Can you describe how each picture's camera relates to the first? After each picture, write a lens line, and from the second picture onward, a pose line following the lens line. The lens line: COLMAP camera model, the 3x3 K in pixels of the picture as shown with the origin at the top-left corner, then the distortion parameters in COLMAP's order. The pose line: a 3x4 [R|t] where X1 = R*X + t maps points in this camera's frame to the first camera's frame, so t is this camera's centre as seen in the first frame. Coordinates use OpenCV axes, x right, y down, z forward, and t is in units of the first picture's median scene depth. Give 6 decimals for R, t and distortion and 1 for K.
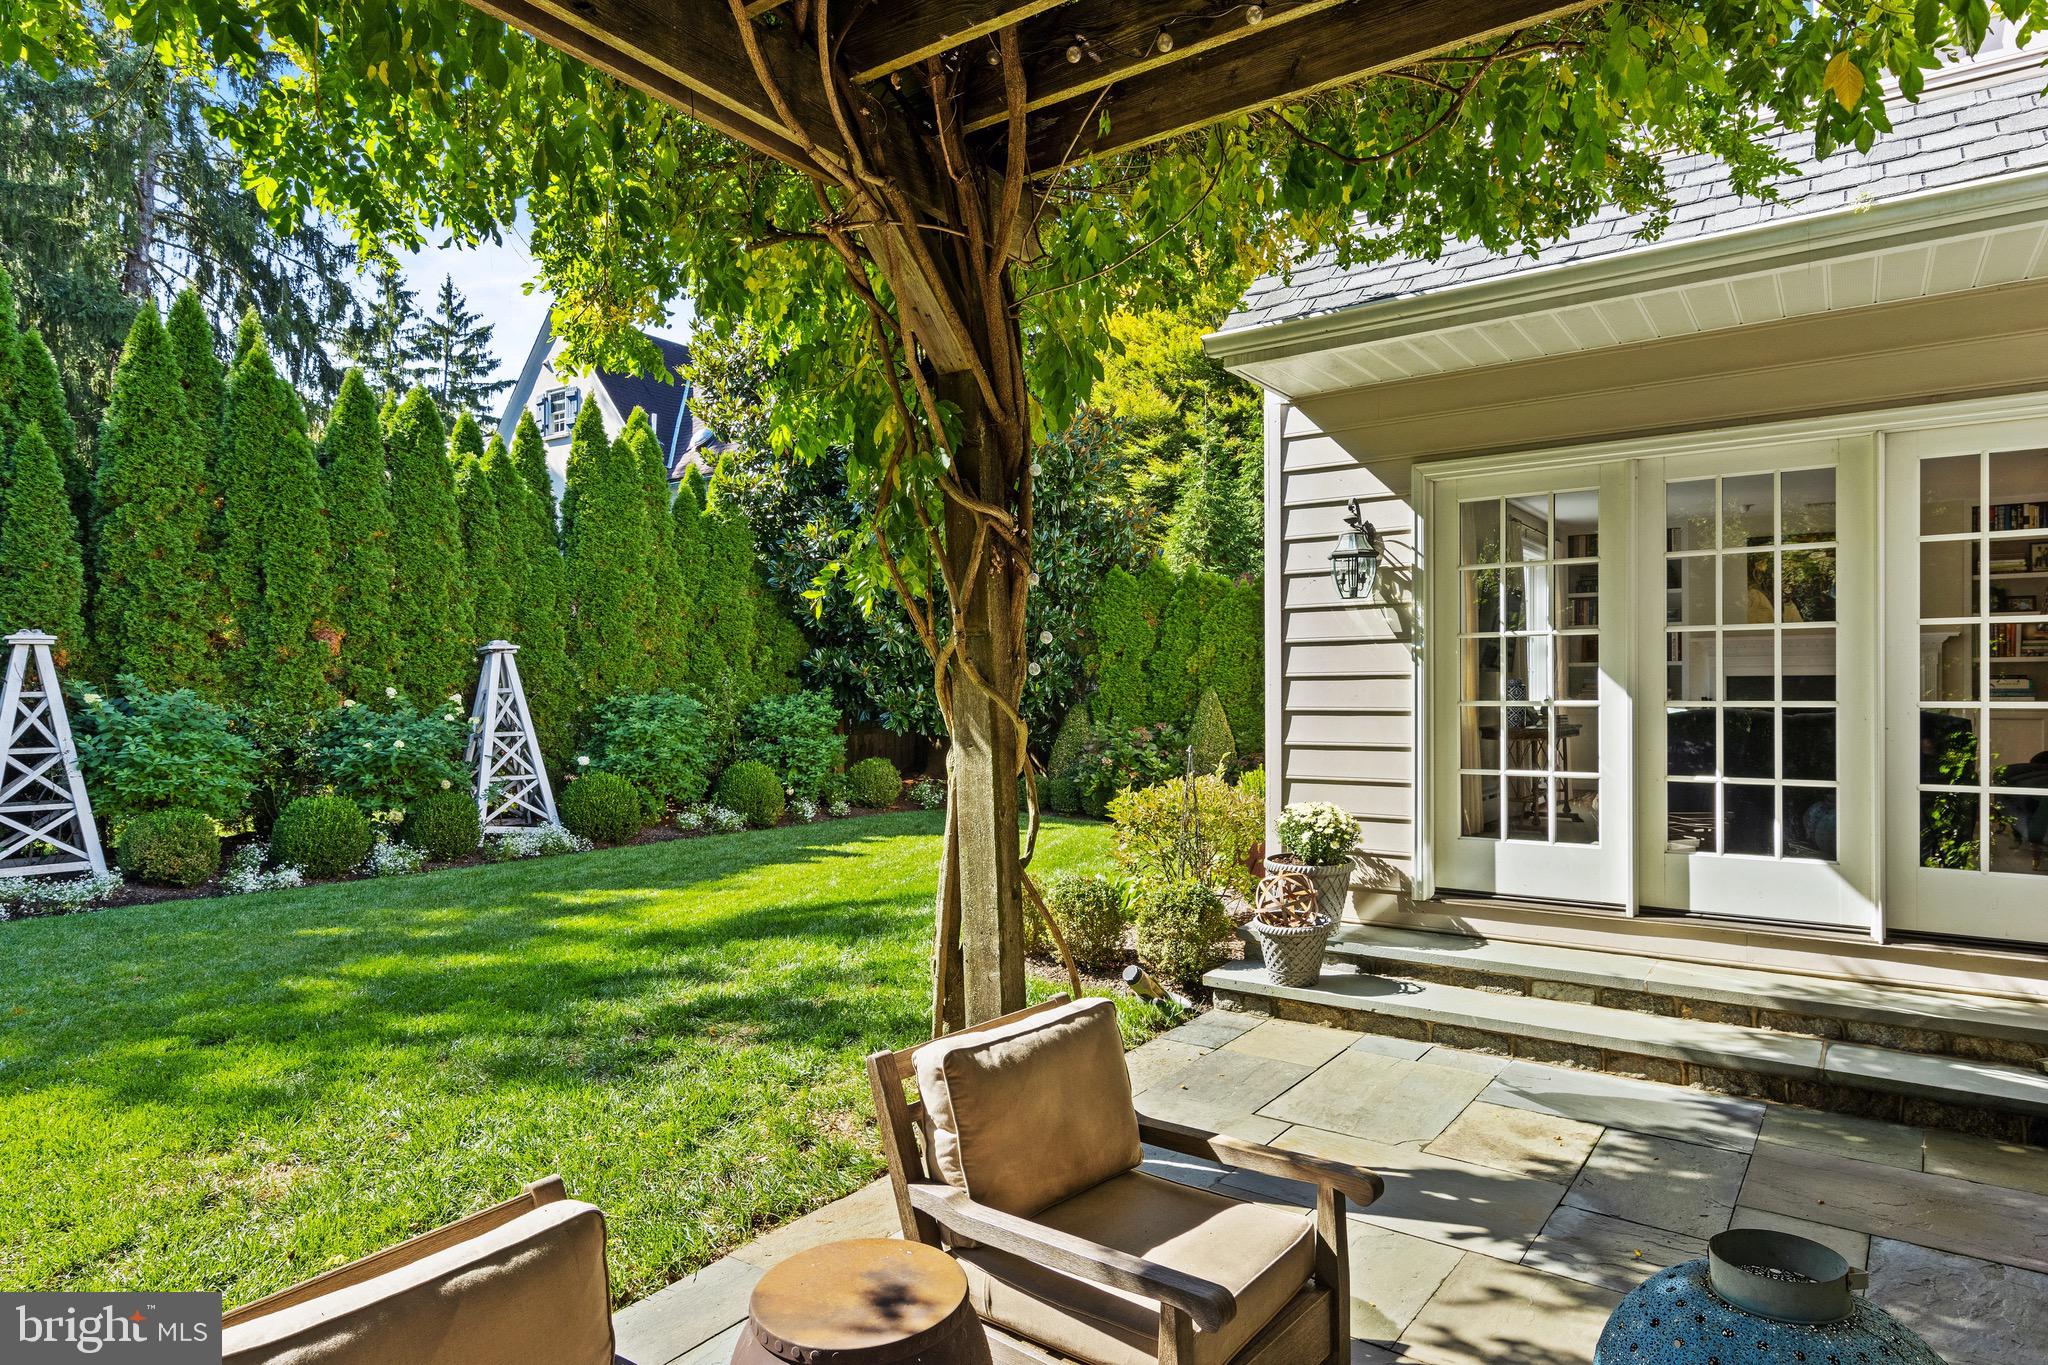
lens RADIAL K [[1158.5, 0, 1023.3], [0, 1158.5, 675.7], [0, 0, 1]] dist [-0.004013, -0.000301]
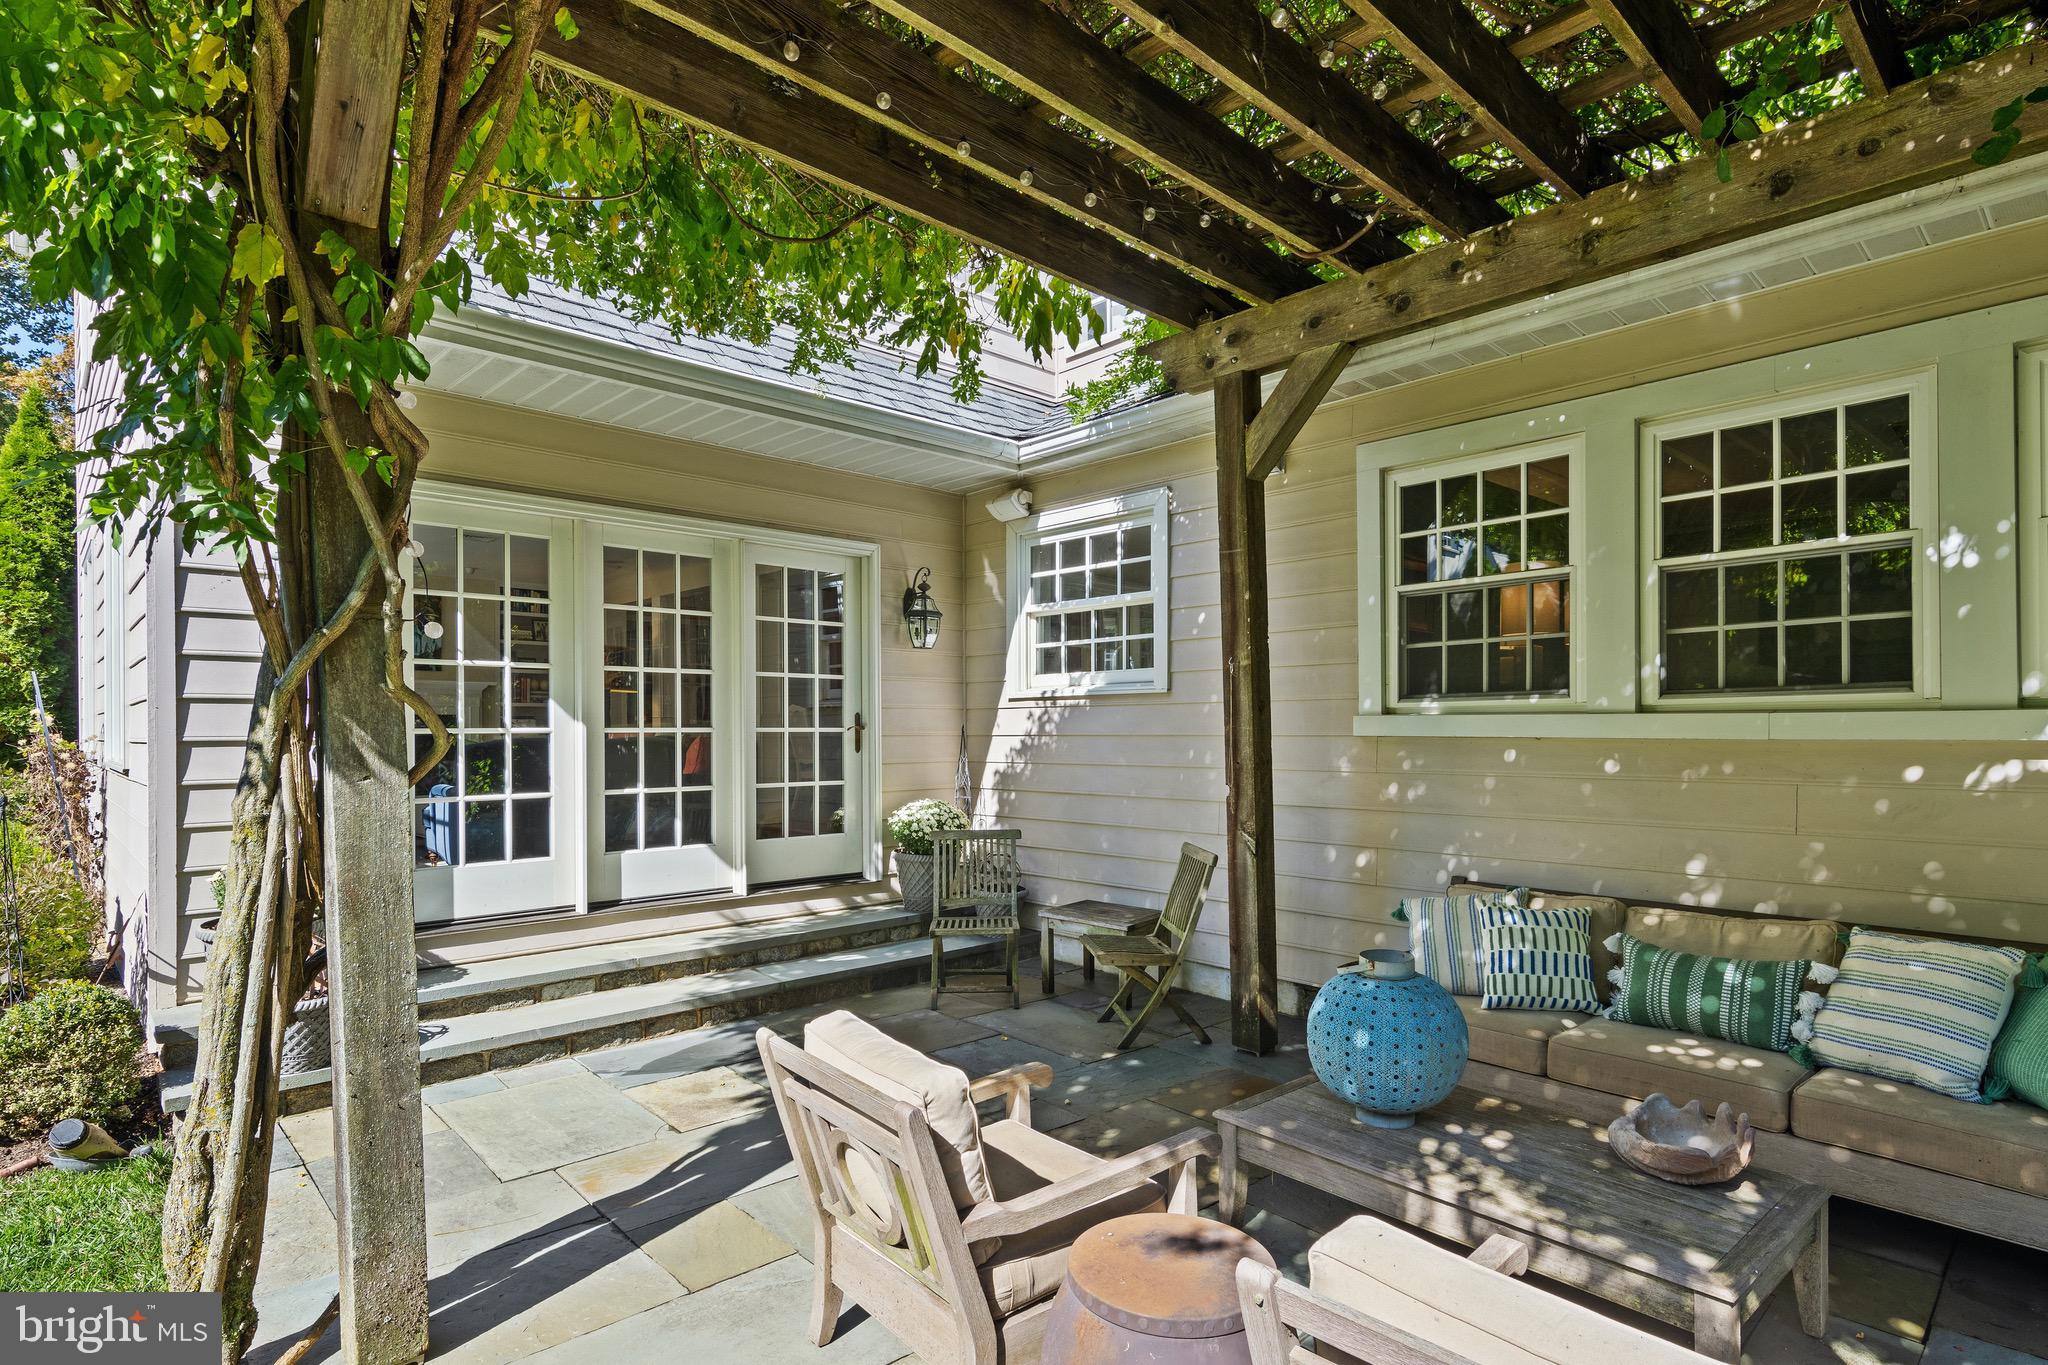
lens RADIAL K [[1055.7, 0, 1037.5], [0, 1055.7, 760.9], [0, 0, 1]] dist [0.022404, -0.000716]
pose [[0.181416, -0.032071, 0.982883, -0.472279], [-0.019781, 0.999147, 0.036253, 0.007400], [-0.983207, -0.026020, 0.180627, 0.390968]]
